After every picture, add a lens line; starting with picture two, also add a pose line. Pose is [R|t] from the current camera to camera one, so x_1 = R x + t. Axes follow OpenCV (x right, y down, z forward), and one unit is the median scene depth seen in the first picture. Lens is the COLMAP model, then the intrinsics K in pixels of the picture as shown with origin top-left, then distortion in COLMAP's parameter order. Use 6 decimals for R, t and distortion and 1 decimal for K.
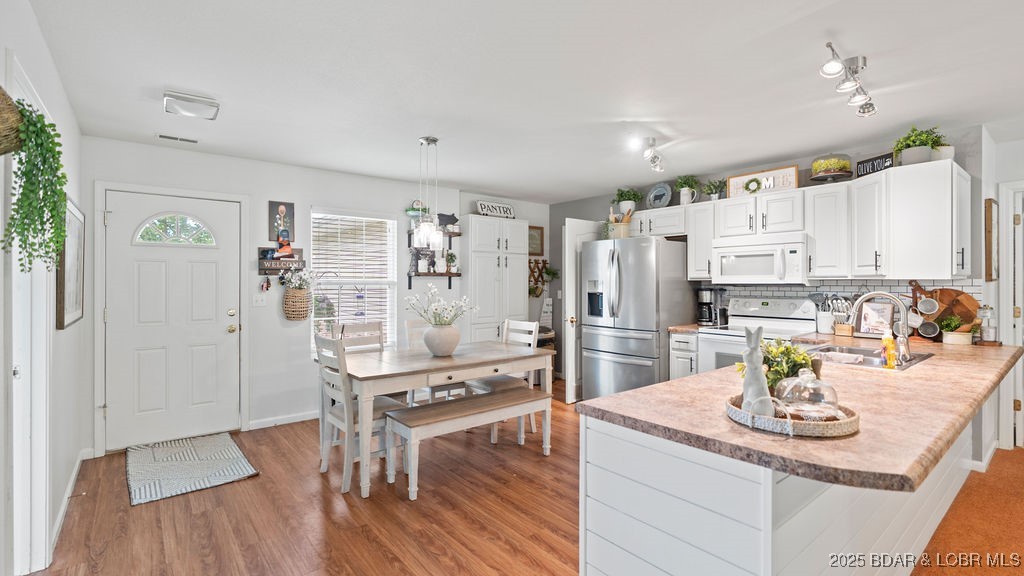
lens RADIAL K [[464.4, 0, 504.7], [0, 464.4, 283.1], [0, 0, 1]] dist [-0.007715, 0.002586]
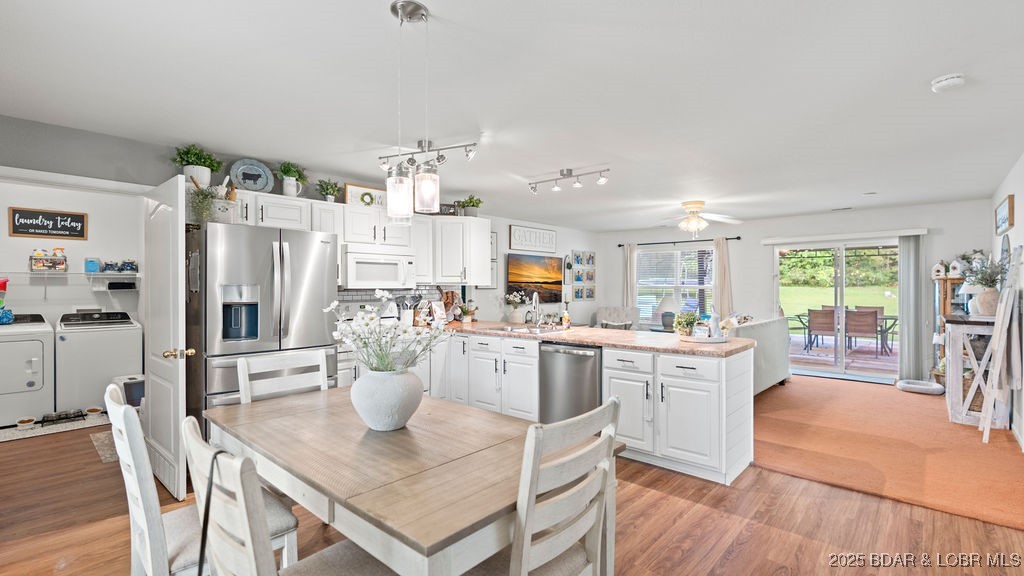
lens RADIAL K [[464.4, 0, 517.2], [0, 464.4, 288.5], [0, 0, 1]] dist [-0.007715, 0.002586]
pose [[-0.167891, -0.003530, 0.985799, -0.581968], [0.003289, 0.999986, 0.004141, -0.002230], [-0.985800, 0.003937, -0.167877, 0.812950]]
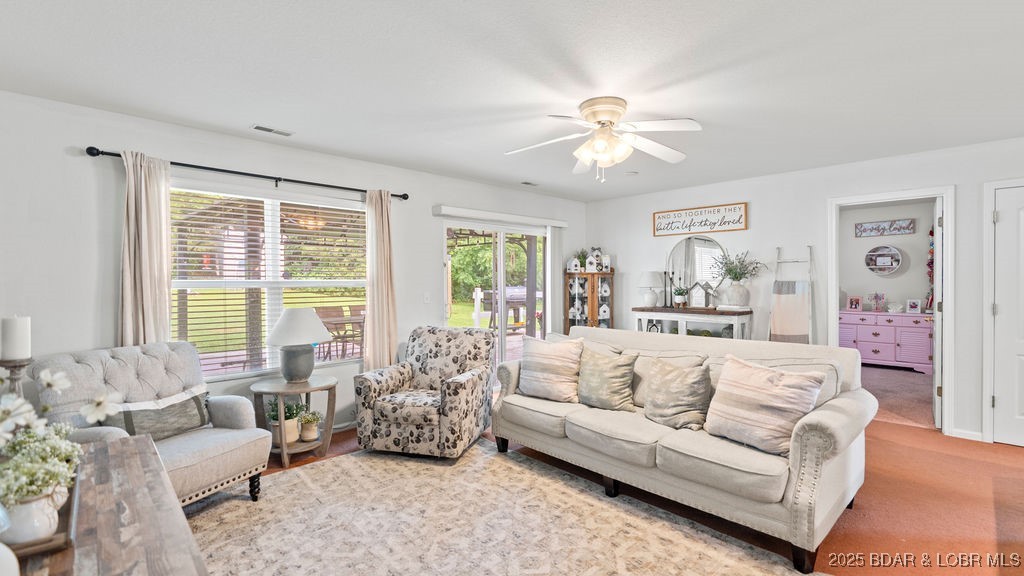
lens RADIAL K [[464.4, 0, 512.5], [0, 464.4, 288.6], [0, 0, 1]] dist [-0.007715, 0.002586]
pose [[-0.994727, 0.008938, -0.102167, 0.926870], [0.007287, 0.999837, 0.016514, 0.000393], [0.102298, 0.015682, -0.994630, 0.712798]]
